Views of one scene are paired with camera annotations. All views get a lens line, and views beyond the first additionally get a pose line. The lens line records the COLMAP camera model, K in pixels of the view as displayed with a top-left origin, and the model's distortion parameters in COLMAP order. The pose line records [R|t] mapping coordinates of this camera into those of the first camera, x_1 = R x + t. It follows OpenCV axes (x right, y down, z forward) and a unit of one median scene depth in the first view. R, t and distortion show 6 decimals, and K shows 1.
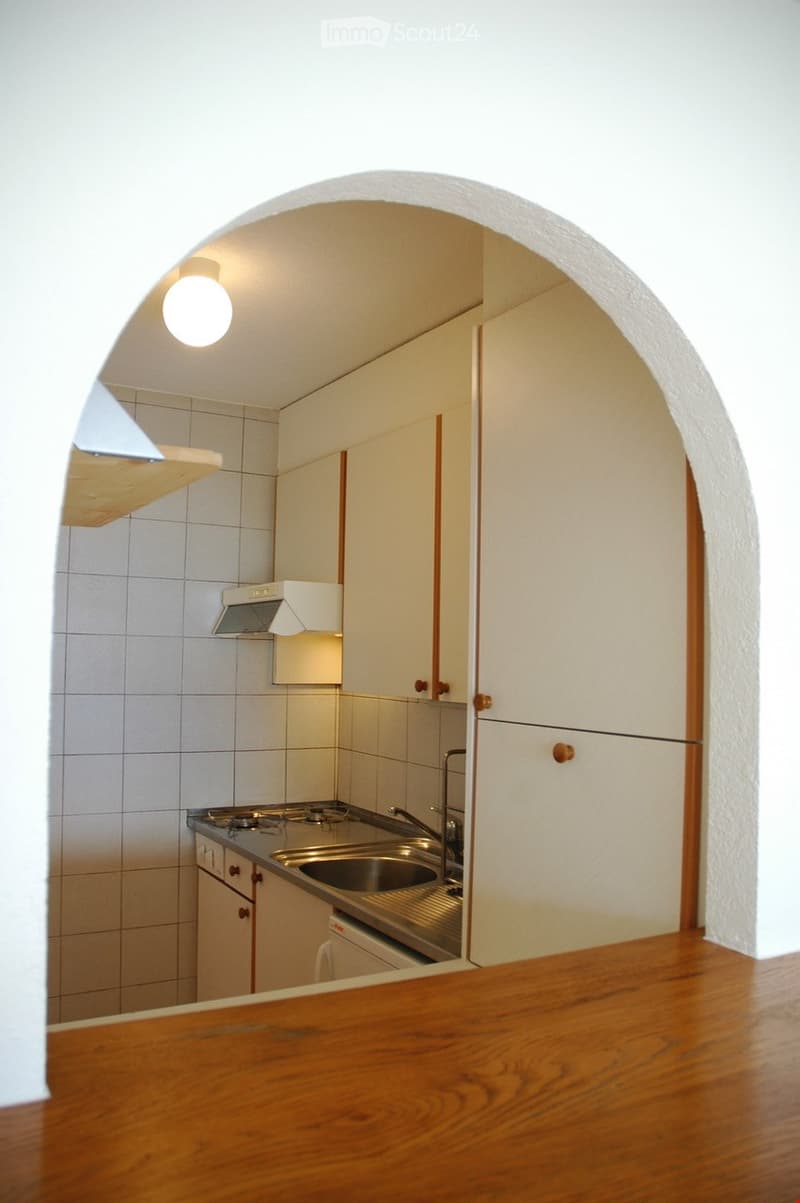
lens RADIAL K [[943.2, 0, 400.0], [0, 943.2, 601.5], [0, 0, 1]] dist [-0.123046, 0.007068]
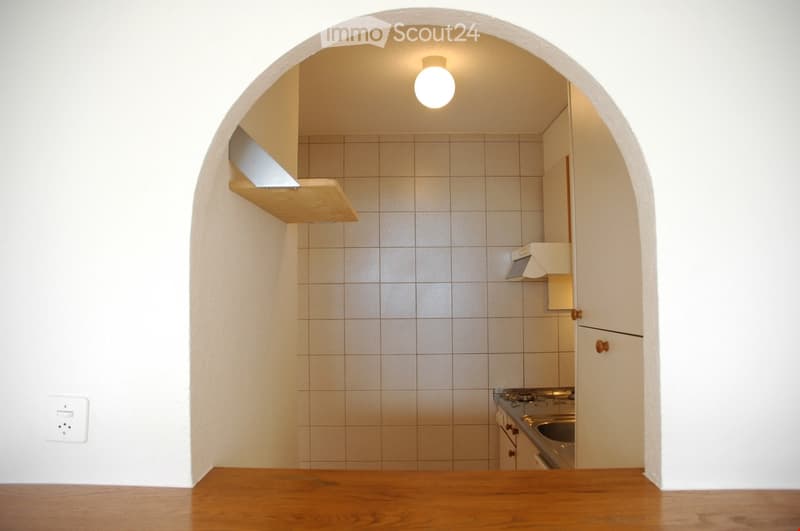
lens RADIAL K [[627.2, 0, 401.7], [0, 627.2, 249.4], [0, 0, 1]] dist [-0.123046, 0.007068]
pose [[0.854895, -0.065158, -0.514693, 0.230561], [0.054543, 0.997872, -0.035731, 0.014222], [0.515926, 0.002474, 0.856630, -0.002815]]
